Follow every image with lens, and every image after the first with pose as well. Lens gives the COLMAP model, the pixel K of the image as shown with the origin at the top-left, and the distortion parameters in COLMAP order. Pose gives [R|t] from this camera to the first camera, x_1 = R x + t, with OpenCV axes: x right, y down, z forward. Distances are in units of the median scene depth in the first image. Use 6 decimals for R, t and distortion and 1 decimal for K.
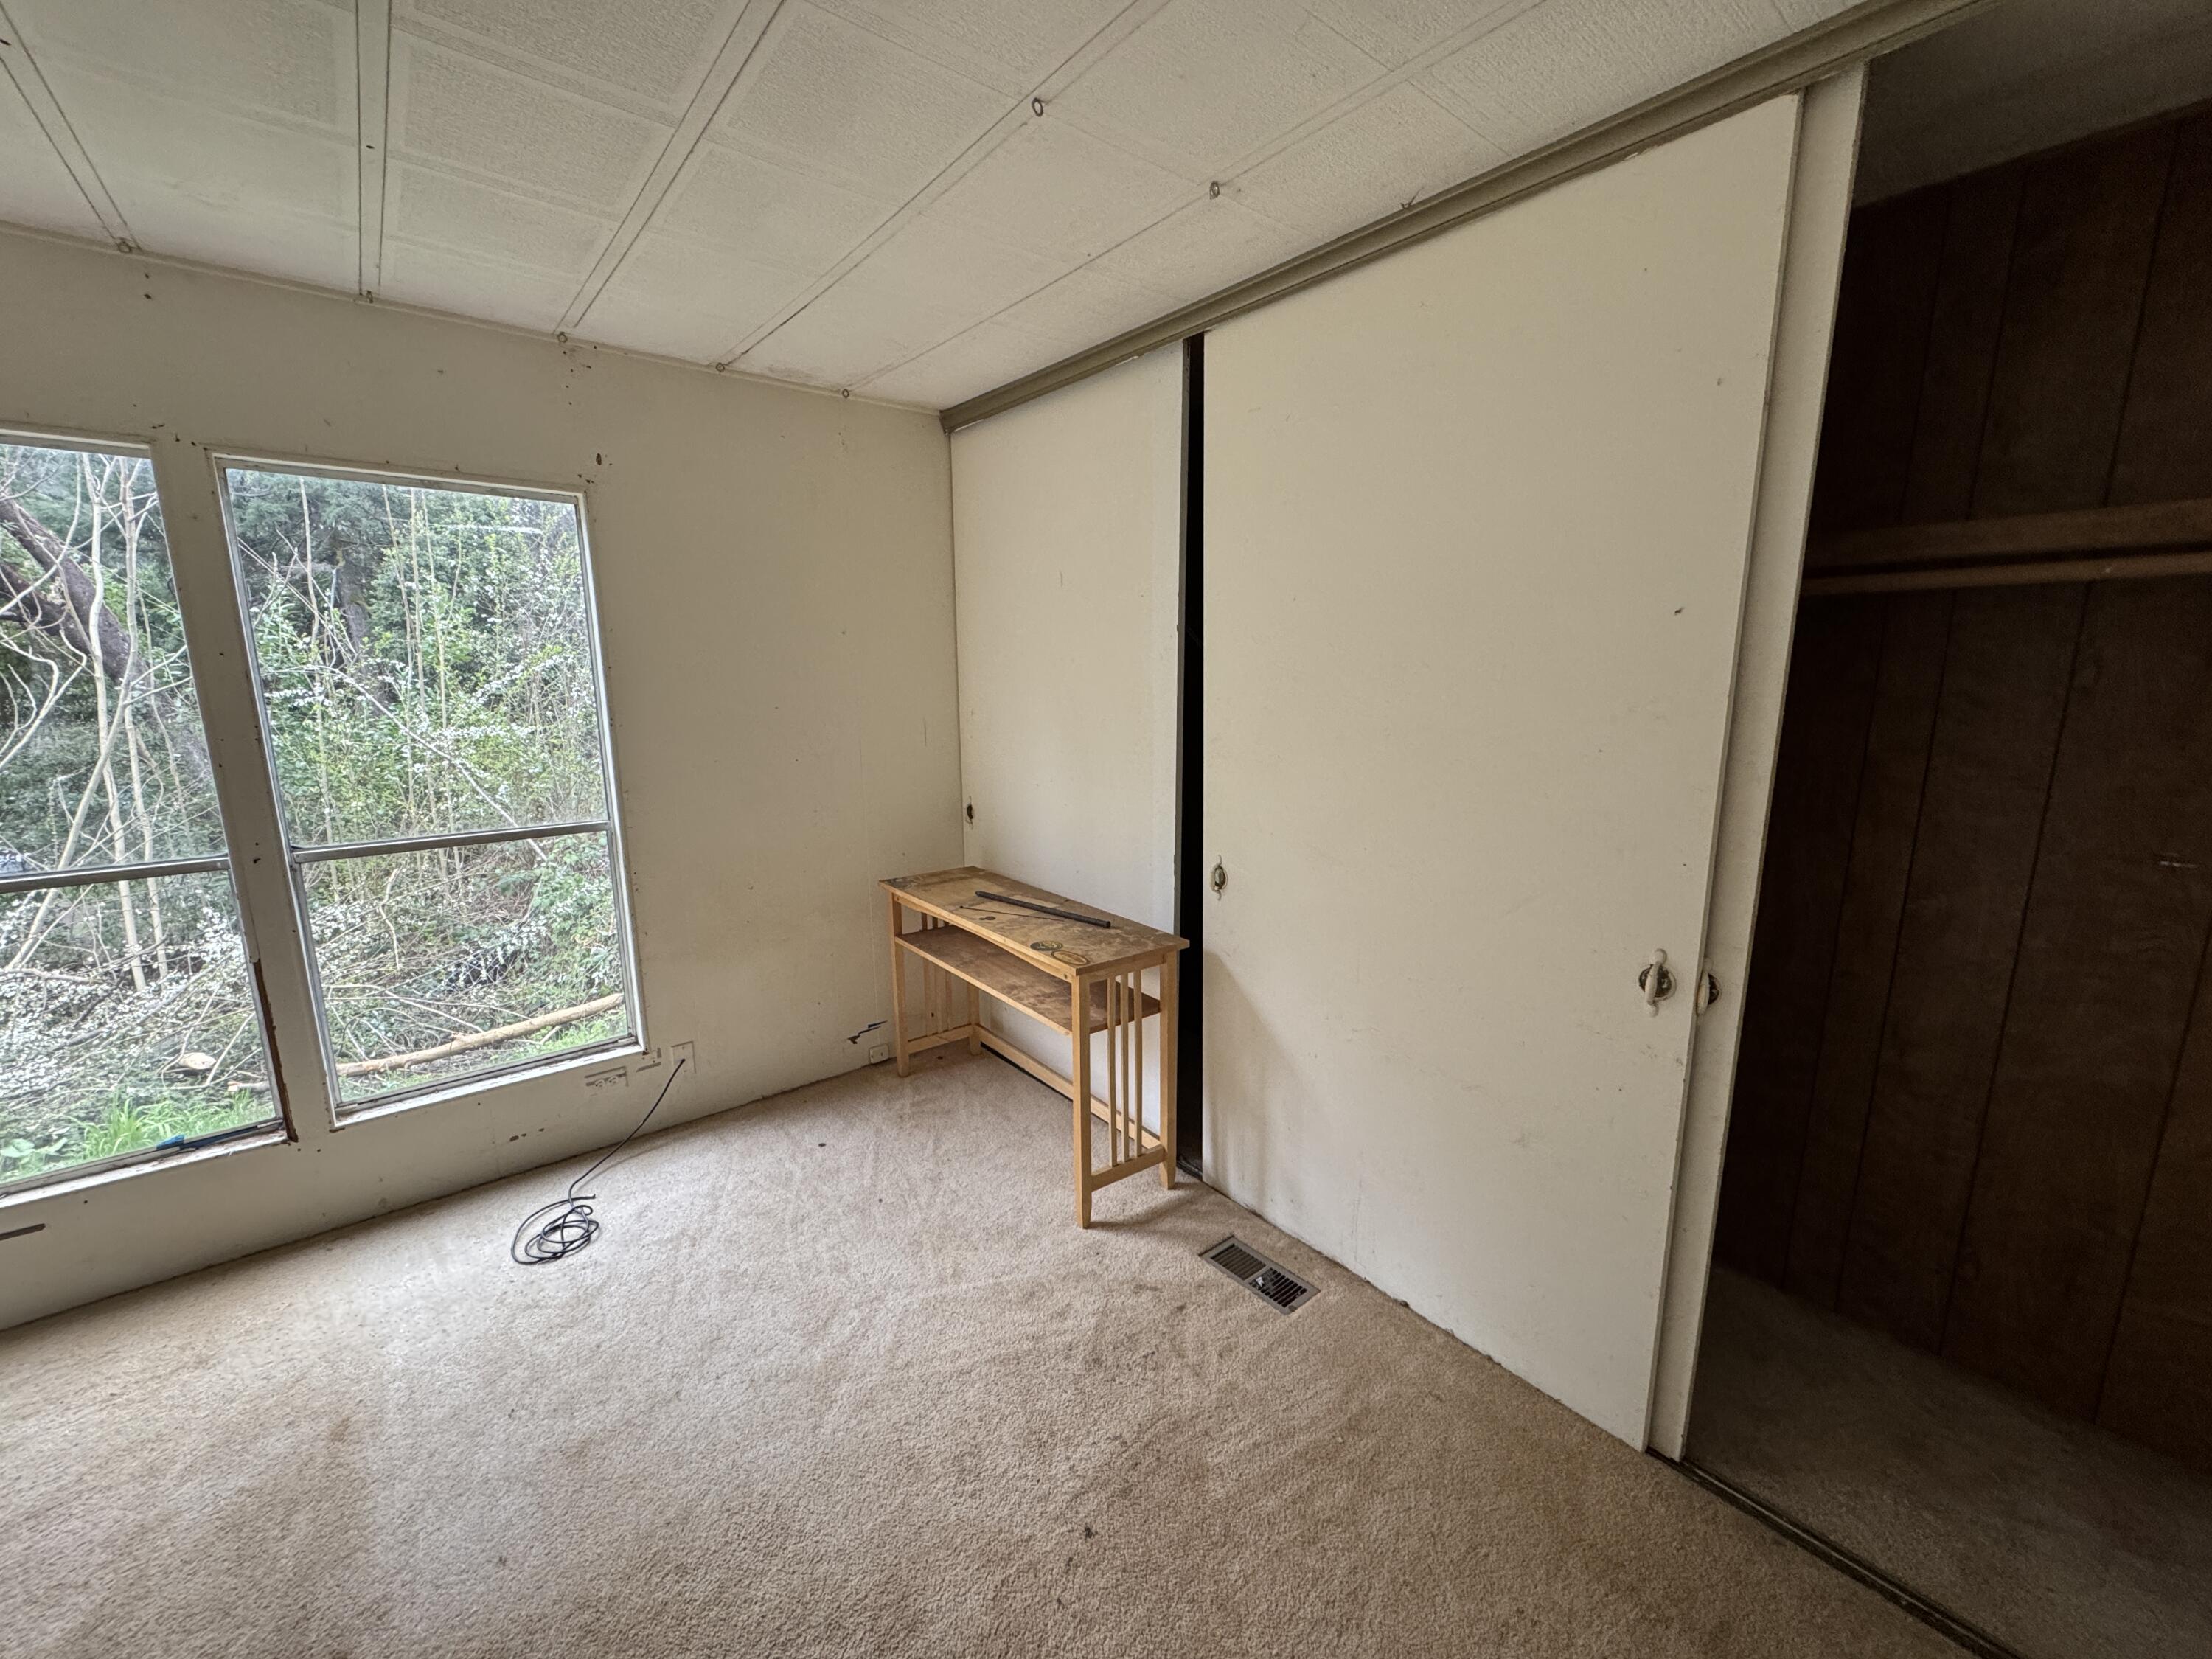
lens RADIAL K [[877.3, 0, 1109.1], [0, 877.3, 826.9], [0, 0, 1]] dist [-0.003008, 0.000646]
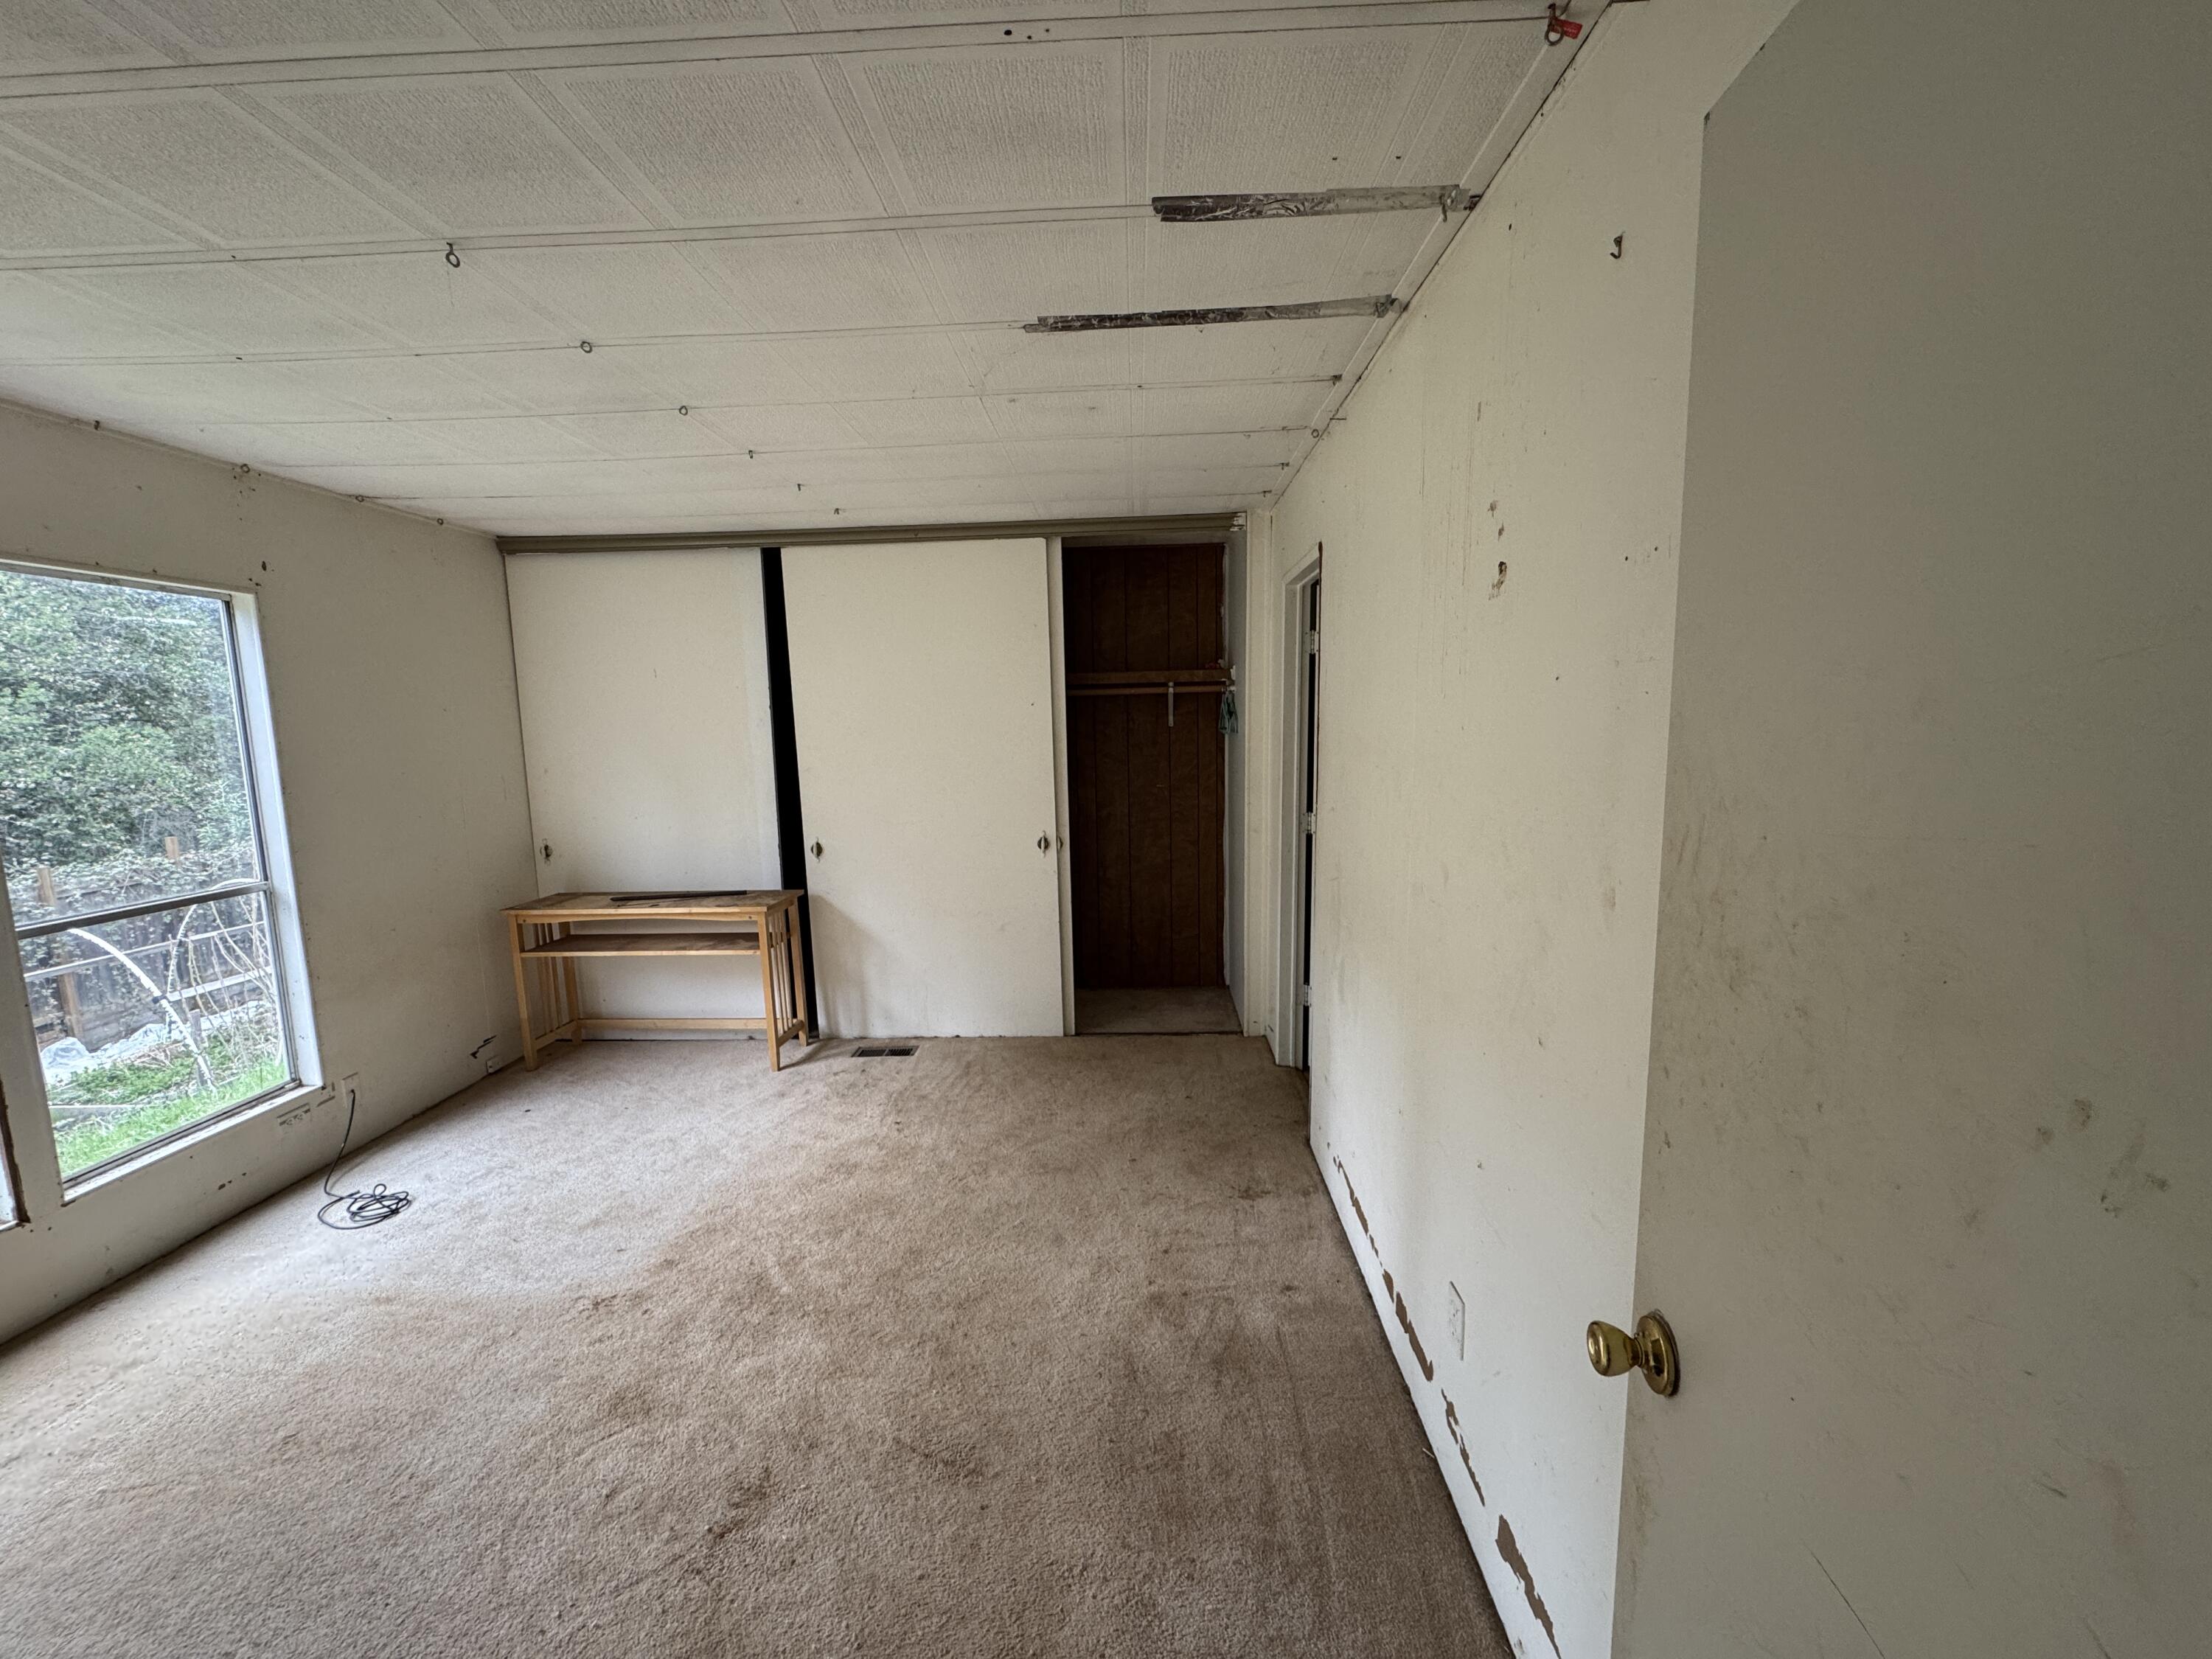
lens RADIAL K [[877.3, 0, 1102.1], [0, 877.3, 831.4], [0, 0, 1]] dist [-0.003008, 0.000646]
pose [[0.668258, -0.107876, 0.736066, -0.779459], [0.154674, 0.987956, 0.004367, 0.102408], [-0.727672, 0.110932, 0.676895, -0.596151]]
